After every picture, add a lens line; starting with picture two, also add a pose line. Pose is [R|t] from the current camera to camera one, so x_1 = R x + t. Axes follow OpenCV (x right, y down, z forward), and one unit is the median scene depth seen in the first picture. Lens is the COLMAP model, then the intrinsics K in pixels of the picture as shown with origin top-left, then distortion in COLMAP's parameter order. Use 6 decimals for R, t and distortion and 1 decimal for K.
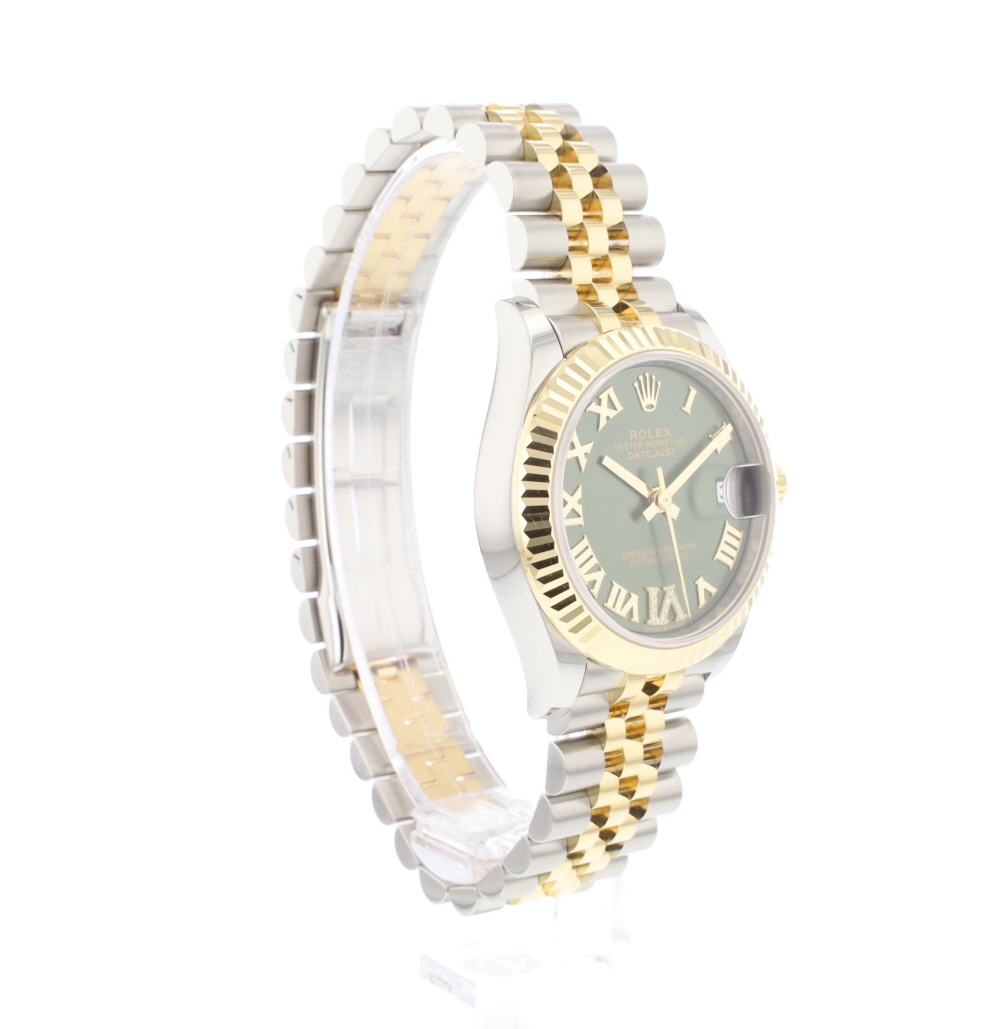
lens RADIAL K [[1942.4, 0, 500.6], [0, 1942.4, 516.3], [0, 0, 1]] dist [-0.035529, 0.000000]
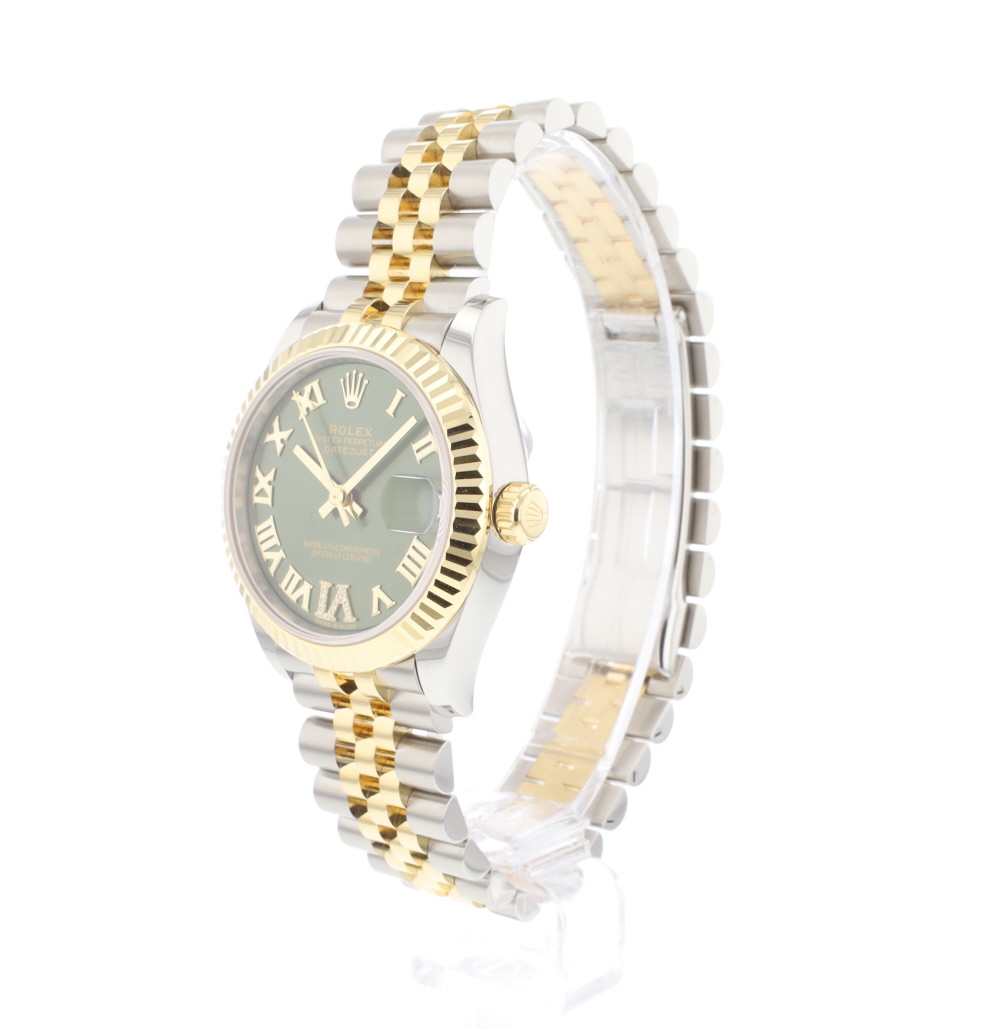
lens RADIAL K [[1942.4, 0, 500.4], [0, 1942.4, 511.7], [0, 0, 1]] dist [-0.035529, 0.000000]
pose [[0.269331, 0.124612, -0.954951, 1.059760], [-0.145996, 0.985416, 0.087411, -0.100387], [0.951917, 0.115877, 0.283596, 0.796104]]
